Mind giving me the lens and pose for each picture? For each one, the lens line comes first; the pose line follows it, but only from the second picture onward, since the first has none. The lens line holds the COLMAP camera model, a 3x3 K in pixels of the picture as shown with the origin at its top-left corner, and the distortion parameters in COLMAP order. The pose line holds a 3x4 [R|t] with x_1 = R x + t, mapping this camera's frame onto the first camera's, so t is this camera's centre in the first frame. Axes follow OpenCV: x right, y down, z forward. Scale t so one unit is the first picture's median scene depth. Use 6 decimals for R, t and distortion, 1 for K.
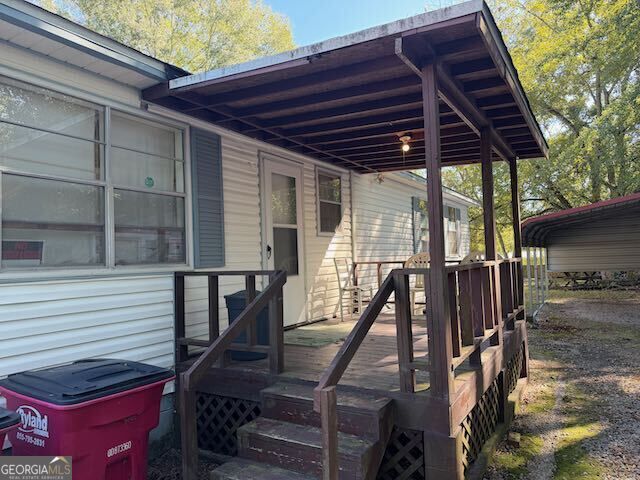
lens RADIAL K [[451.8, 0, 319.5], [0, 451.8, 238.9], [0, 0, 1]] dist [0.044935, -0.047740]
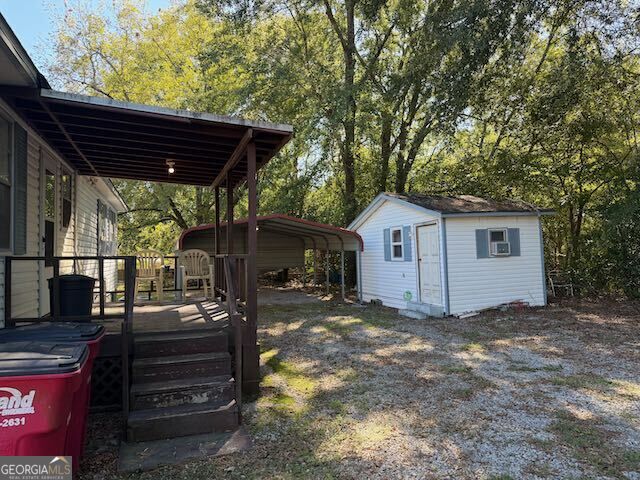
lens RADIAL K [[451.8, 0, 321.3], [0, 451.8, 237.9], [0, 0, 1]] dist [0.044935, -0.047740]
pose [[0.639271, 0.054745, 0.767031, -0.190693], [-0.042627, 0.998452, -0.035736, 0.010521], [-0.767799, -0.009851, 0.640615, -0.075677]]
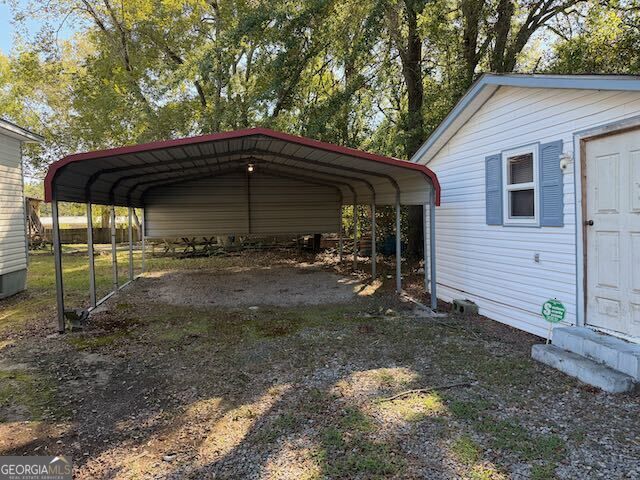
lens RADIAL K [[451.8, 0, 314.5], [0, 451.8, 240.4], [0, 0, 1]] dist [0.044935, -0.047740]
pose [[0.749838, -0.016394, 0.661418, 0.194184], [-0.037312, 0.997054, 0.067014, 0.010880], [-0.660568, -0.074928, 0.747018, 0.202000]]
